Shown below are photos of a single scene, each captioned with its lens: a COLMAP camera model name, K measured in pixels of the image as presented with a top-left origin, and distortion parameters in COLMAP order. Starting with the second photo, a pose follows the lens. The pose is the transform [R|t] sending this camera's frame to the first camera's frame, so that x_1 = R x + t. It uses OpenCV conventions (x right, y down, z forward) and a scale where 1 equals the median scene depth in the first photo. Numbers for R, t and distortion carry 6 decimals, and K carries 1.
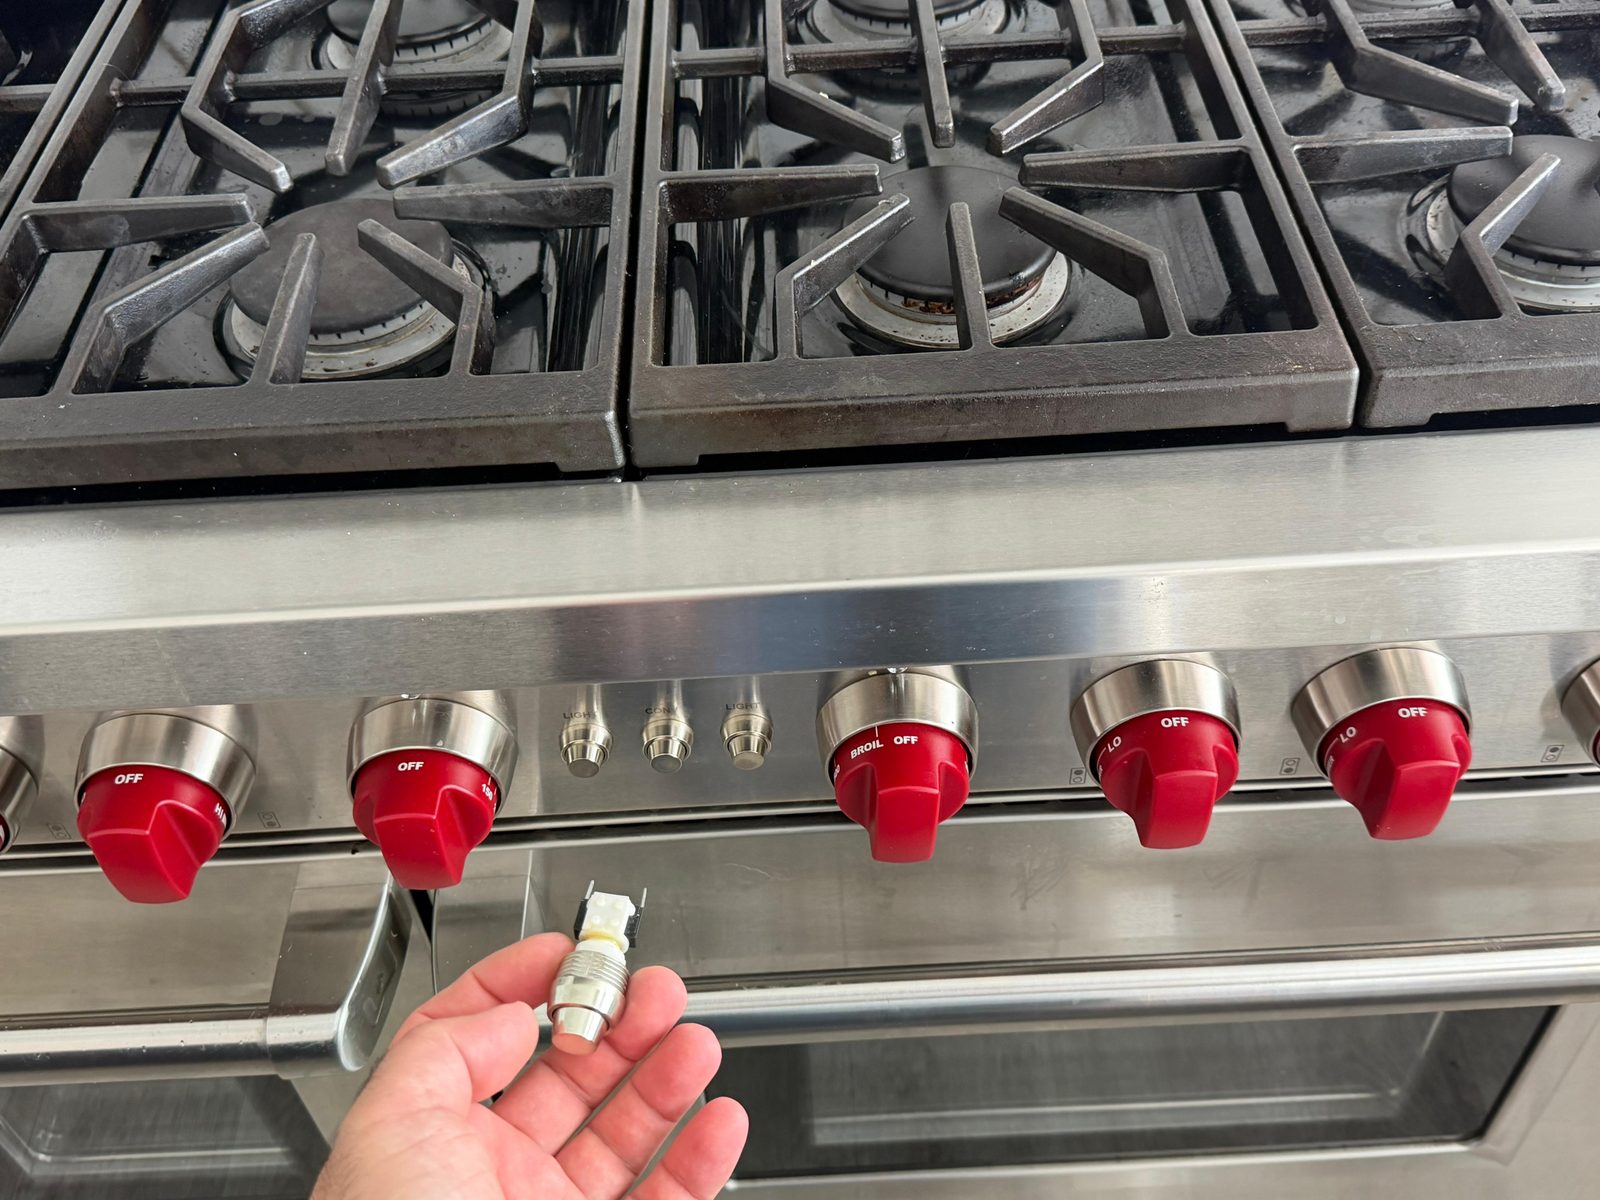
lens RADIAL K [[1566.8, 0, 800.0], [0, 1566.8, 600.0], [0, 0, 1]] dist [0.117401, -0.399821]
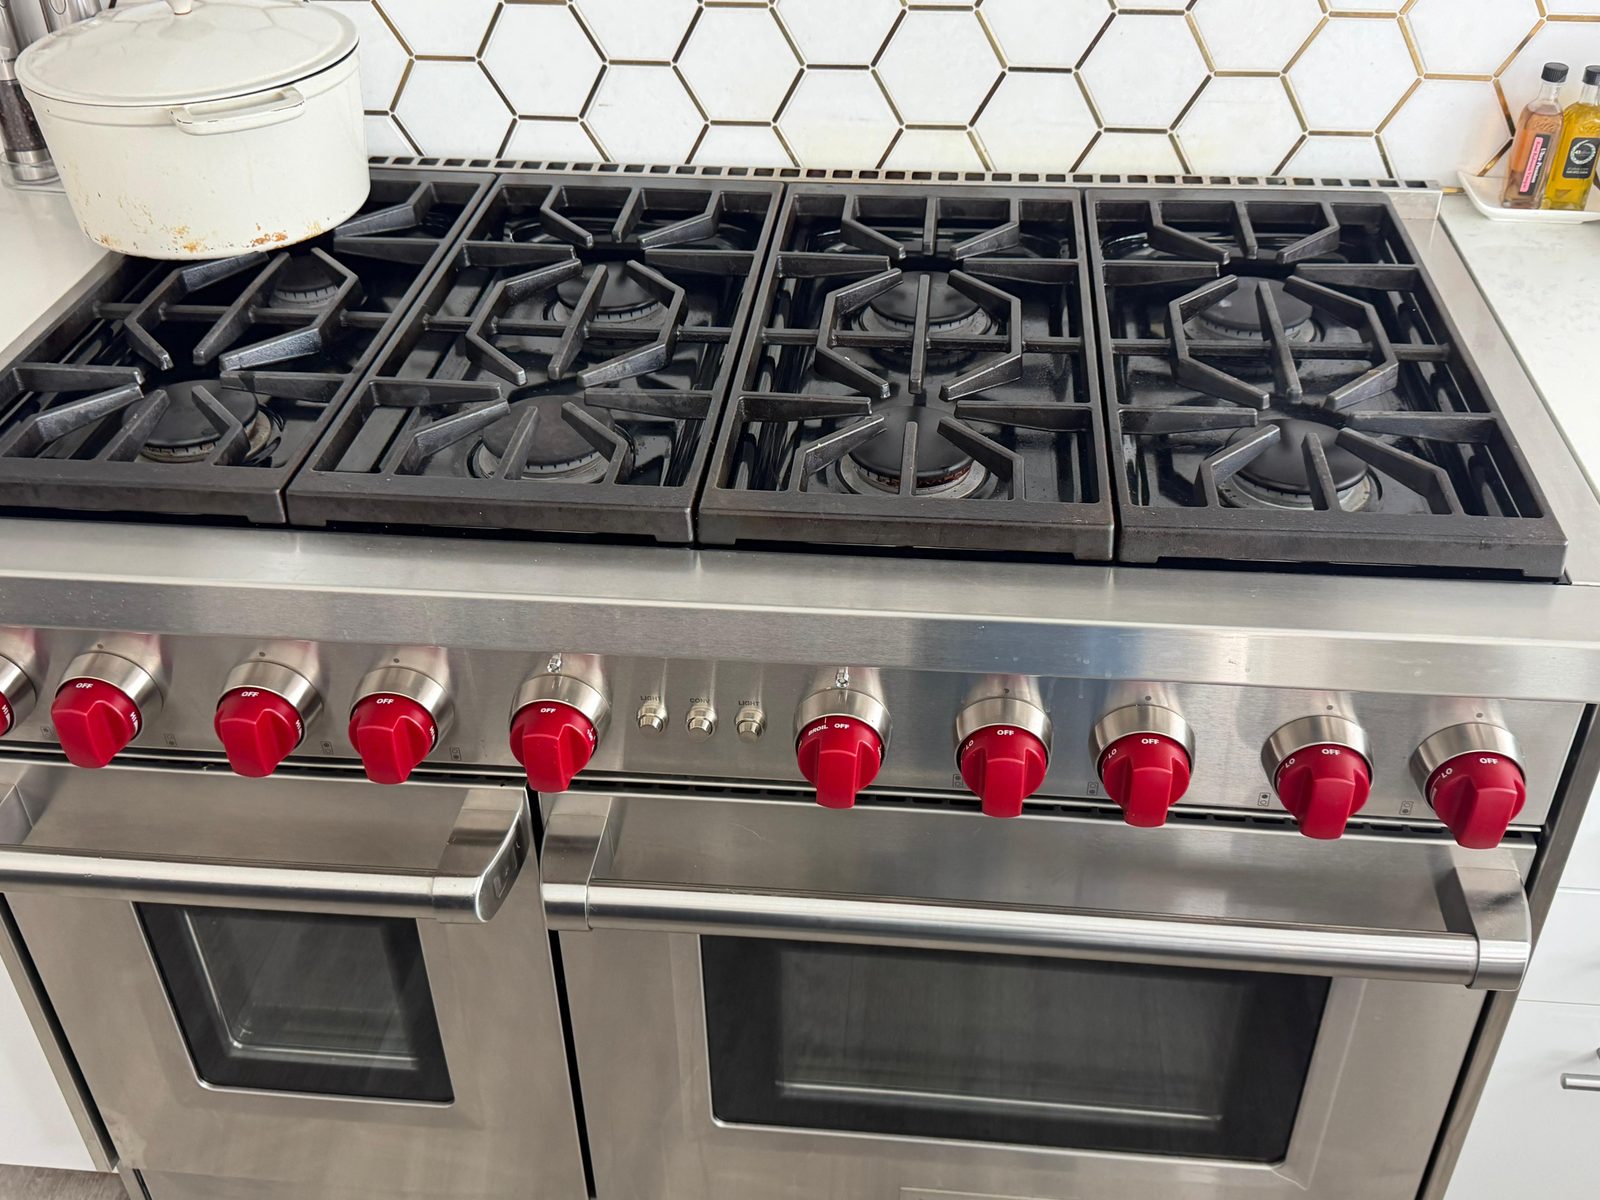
lens RADIAL K [[1616.1, 0, 800.0], [0, 1616.1, 600.0], [0, 0, 1]] dist [0.007373, -0.450511]
pose [[0.990704, 0.098738, -0.093573, 0.153978], [-0.114881, 0.975661, -0.186783, 0.256195], [0.072853, 0.195796, 0.977935, -0.627085]]
